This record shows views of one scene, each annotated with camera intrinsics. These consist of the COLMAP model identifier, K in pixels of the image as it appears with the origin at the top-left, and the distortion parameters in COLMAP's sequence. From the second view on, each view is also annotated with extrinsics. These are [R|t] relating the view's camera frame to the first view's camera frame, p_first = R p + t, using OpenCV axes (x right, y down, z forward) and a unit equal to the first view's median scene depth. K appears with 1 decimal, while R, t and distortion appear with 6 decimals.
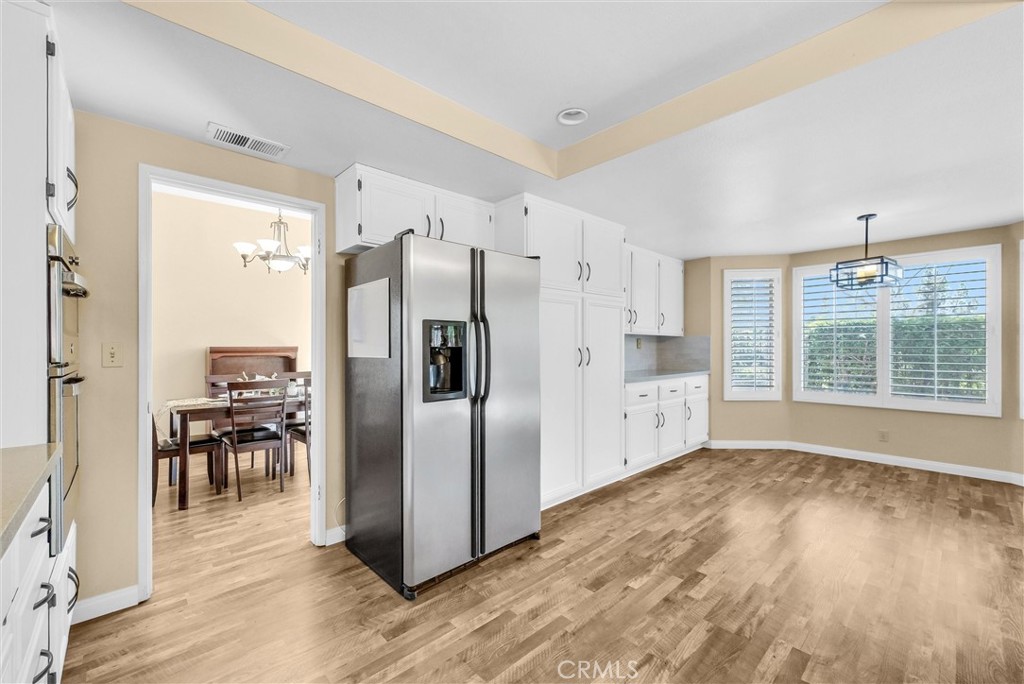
lens RADIAL K [[419.7, 0, 512.0], [0, 419.7, 344.8], [0, 0, 1]] dist [-0.000034, 0.001075]
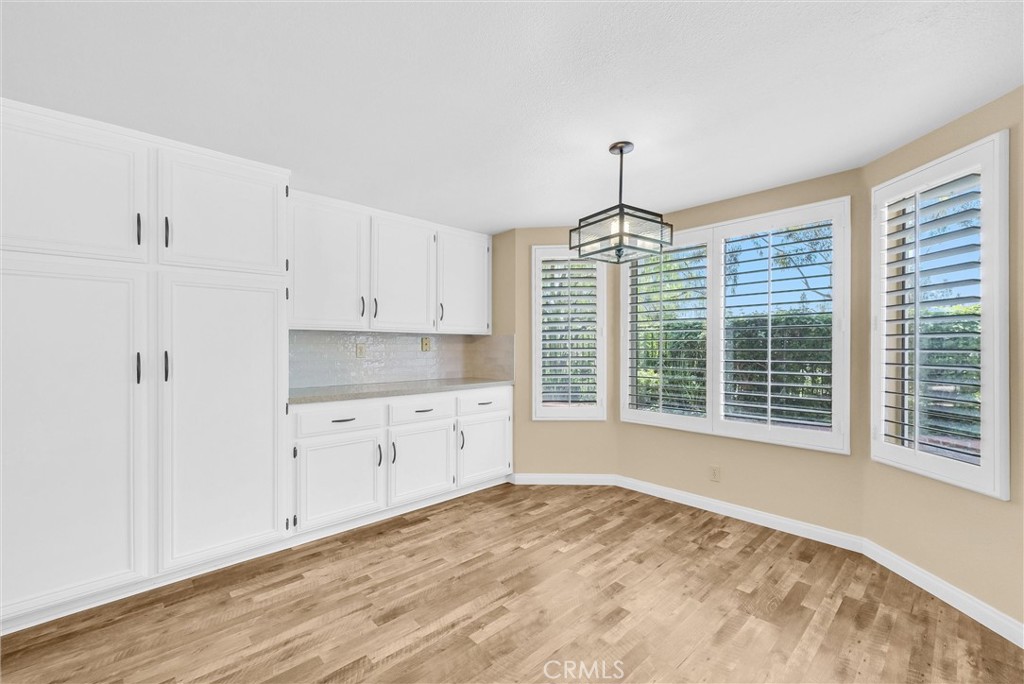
lens RADIAL K [[419.7, 0, 516.1], [0, 419.7, 346.9], [0, 0, 1]] dist [-0.000034, 0.001075]
pose [[0.999993, -0.001532, 0.003401, 0.645321], [0.001515, 0.999987, 0.004828, -0.002736], [-0.003409, -0.004823, 0.999983, 0.339598]]
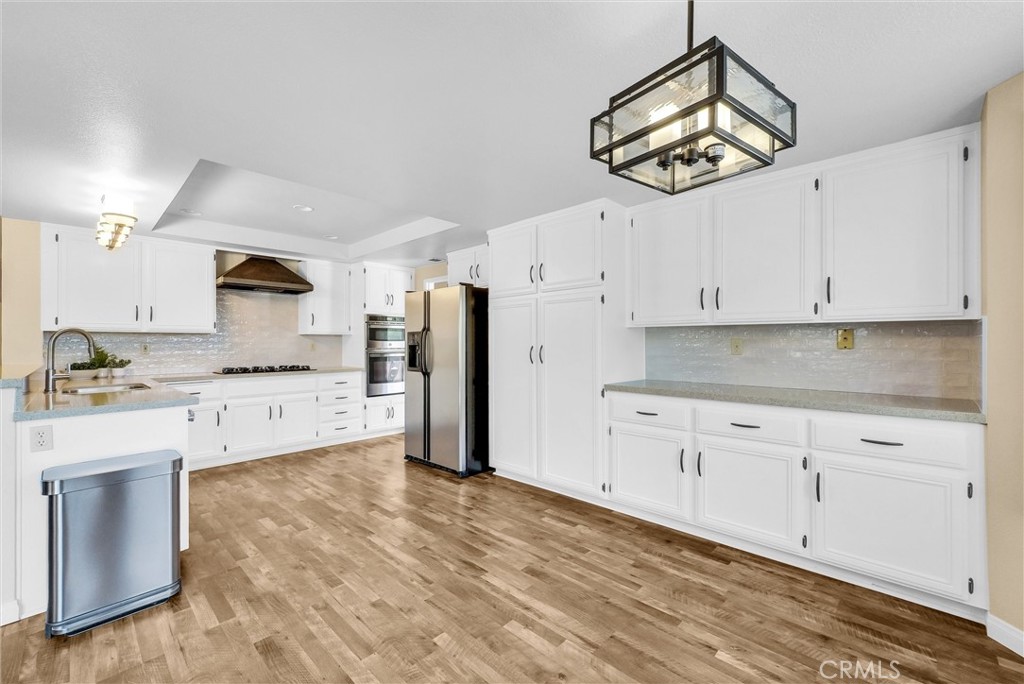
lens RADIAL K [[419.7, 0, 511.5], [0, 419.7, 339.9], [0, 0, 1]] dist [-0.000034, 0.001075]
pose [[0.055279, -0.006884, -0.998447, 1.100602], [0.006540, 0.999957, -0.006533, -0.001127], [0.998450, -0.006169, 0.055322, 0.795333]]
